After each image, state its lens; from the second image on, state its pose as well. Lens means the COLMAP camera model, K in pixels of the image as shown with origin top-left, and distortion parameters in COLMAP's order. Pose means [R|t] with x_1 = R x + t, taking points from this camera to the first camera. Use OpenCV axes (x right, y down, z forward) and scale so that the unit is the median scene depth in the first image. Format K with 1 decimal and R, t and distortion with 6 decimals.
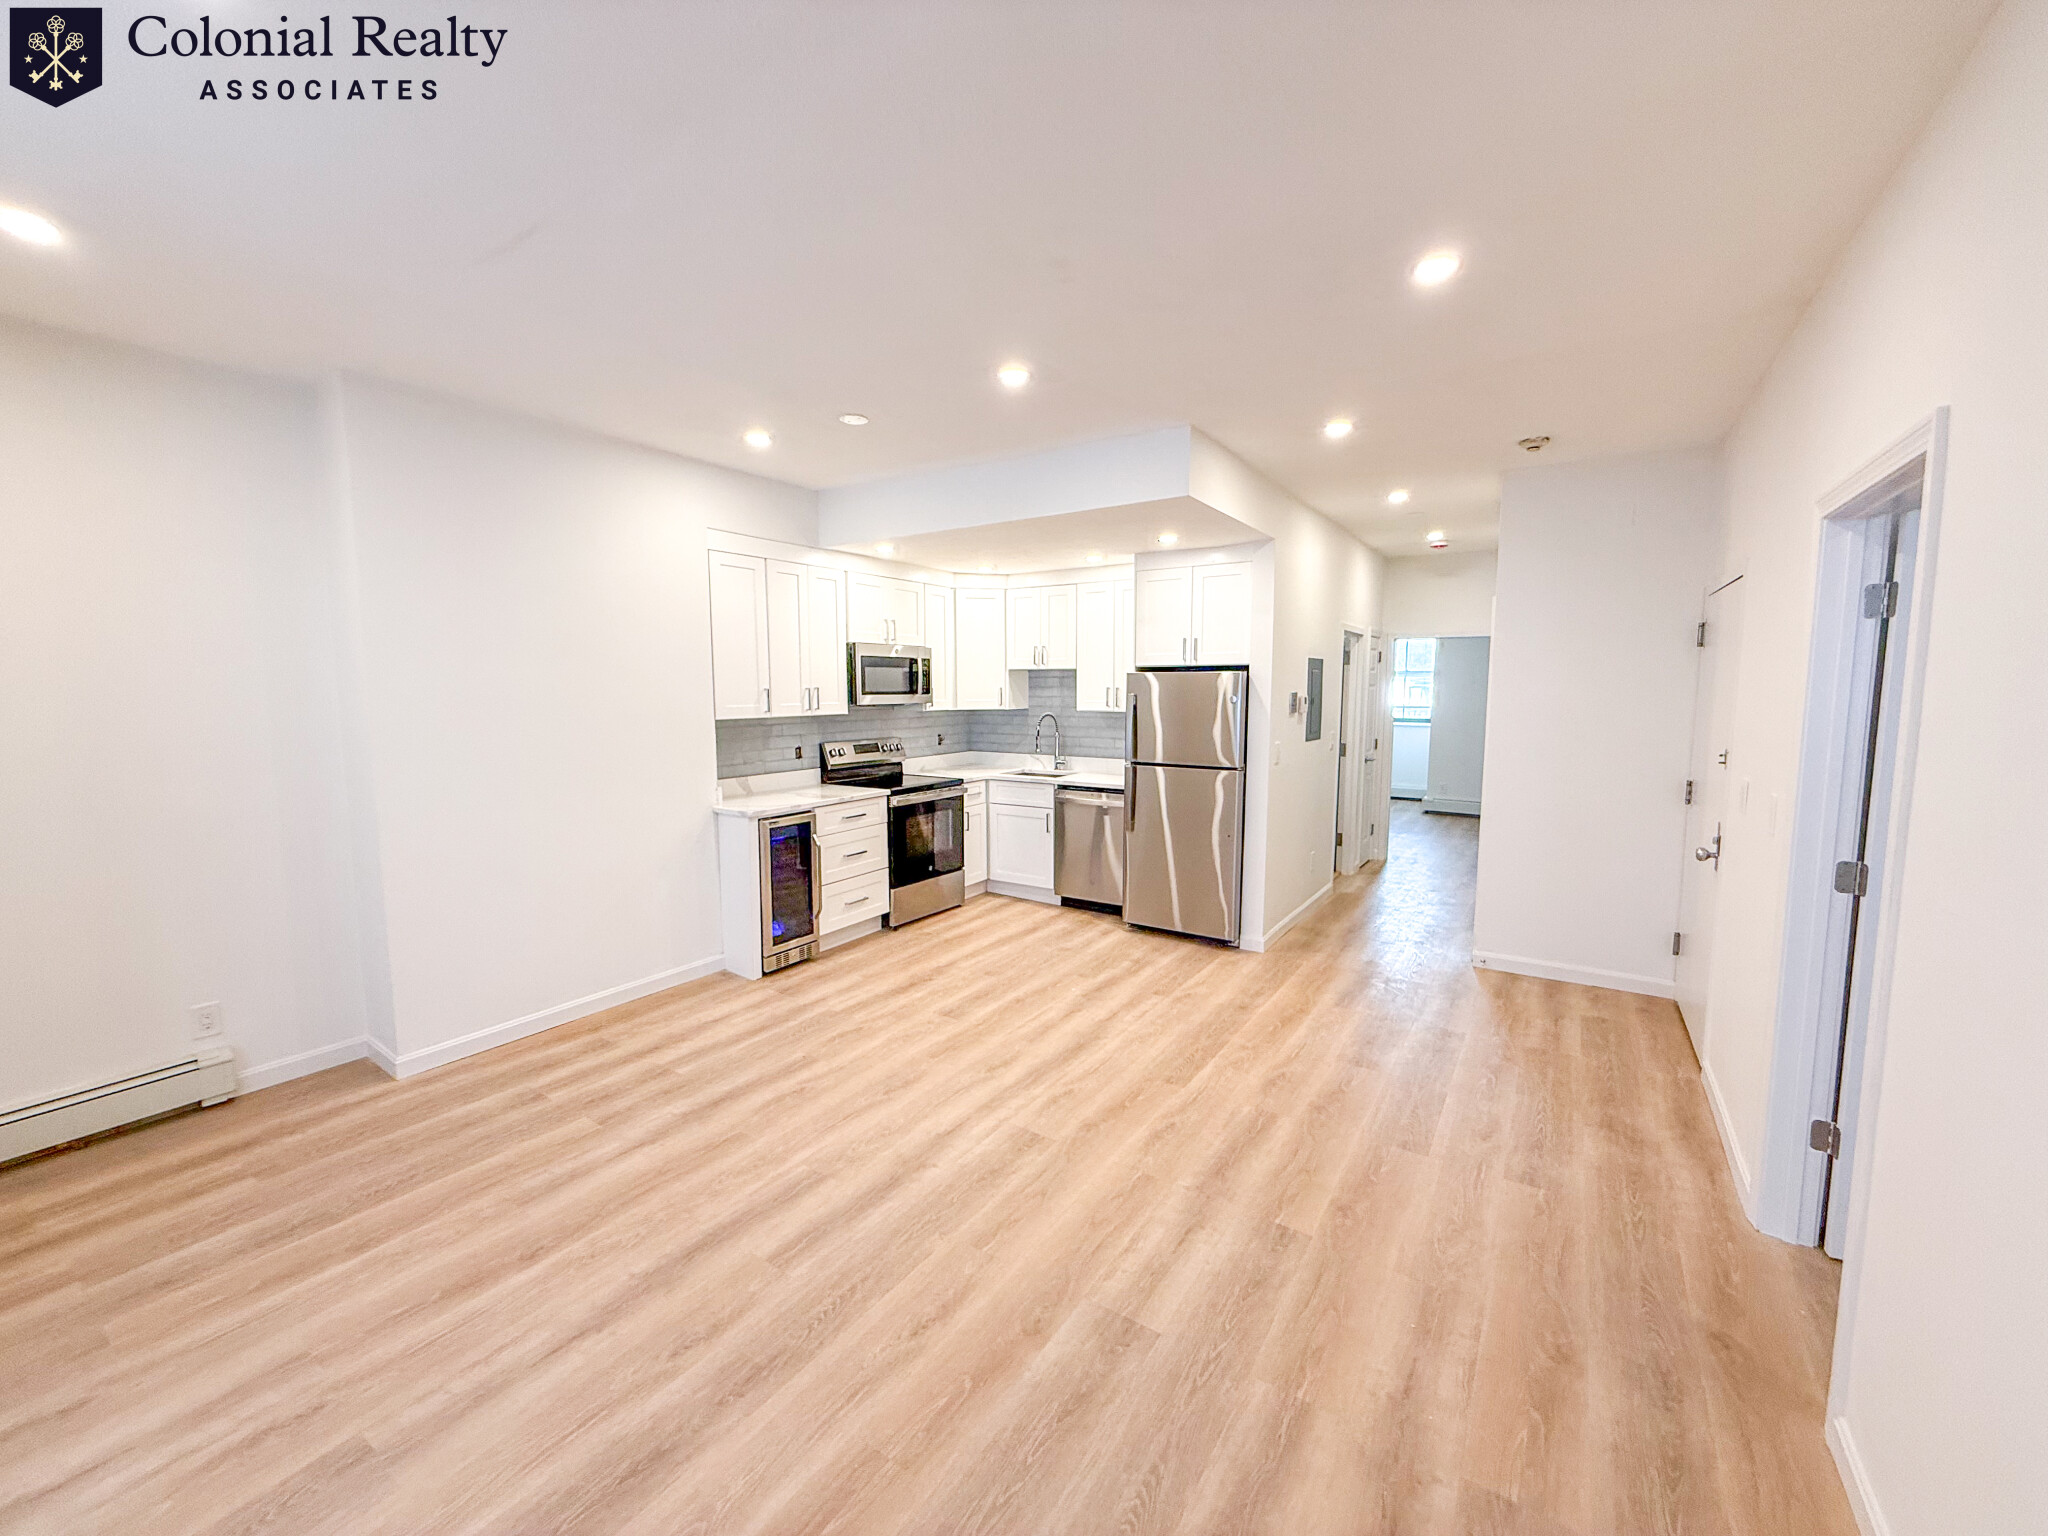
lens RADIAL K [[817.1, 0, 1017.3], [0, 817.1, 766.8], [0, 0, 1]] dist [0.001084, -0.000171]
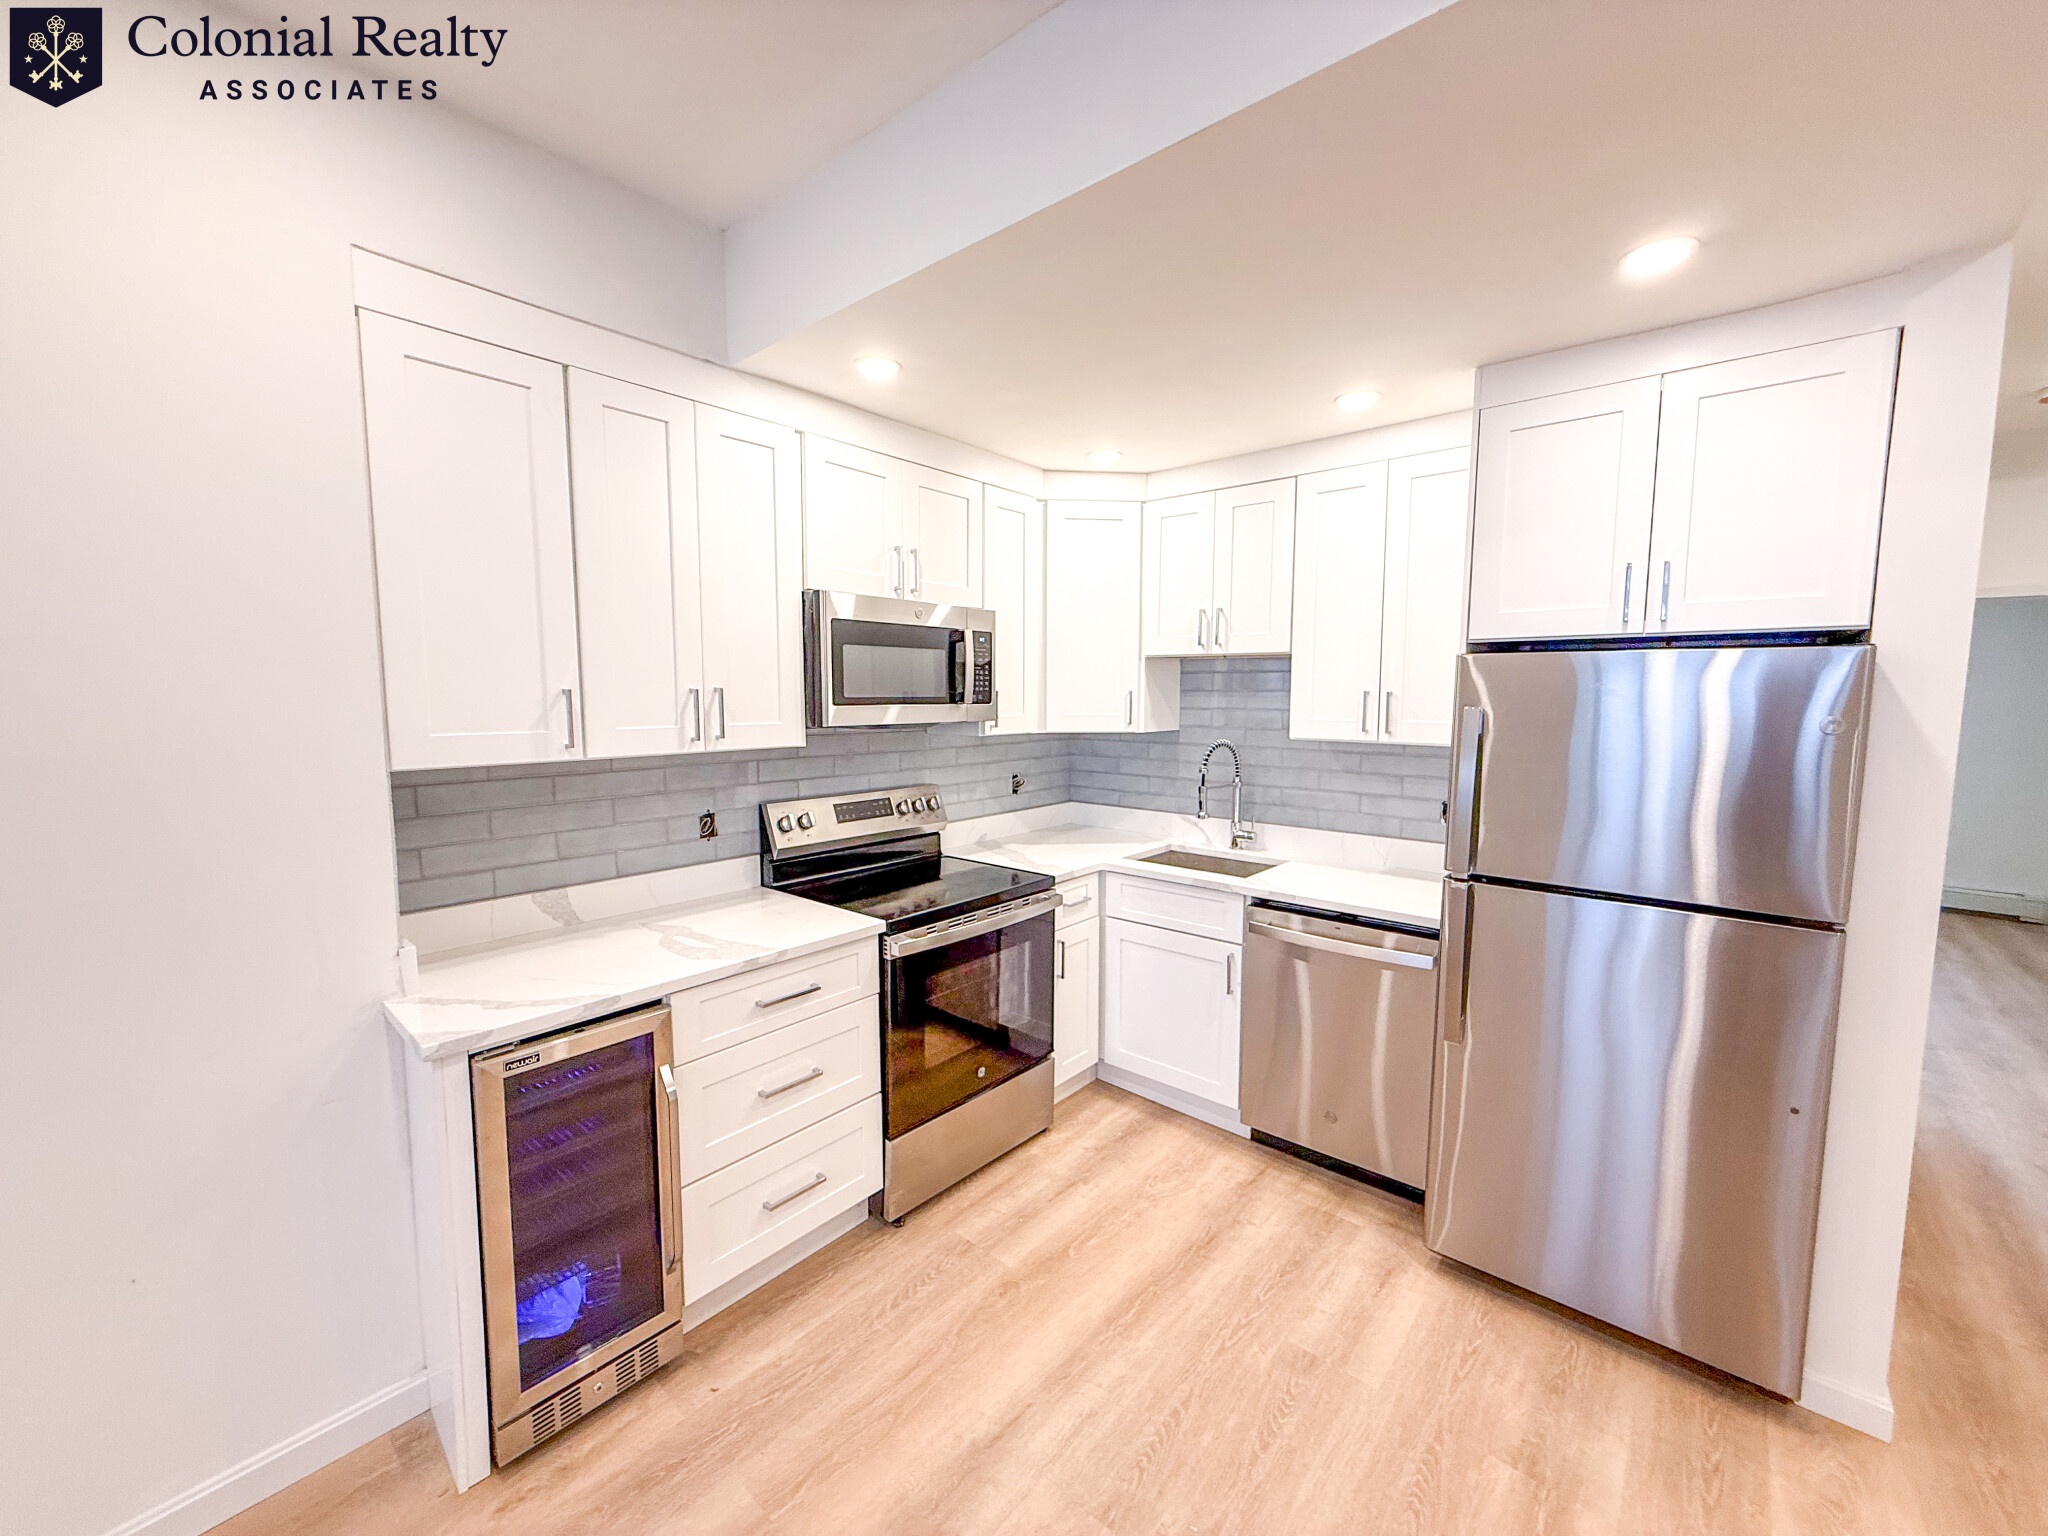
lens RADIAL K [[817.1, 0, 1017.3], [0, 817.1, 766.8], [0, 0, 1]] dist [0.001084, -0.000171]
pose [[0.992161, 0.014921, -0.124076, -0.028902], [-0.015695, 0.999863, -0.005268, -0.048842], [0.123980, 0.007175, 0.992259, 0.518967]]
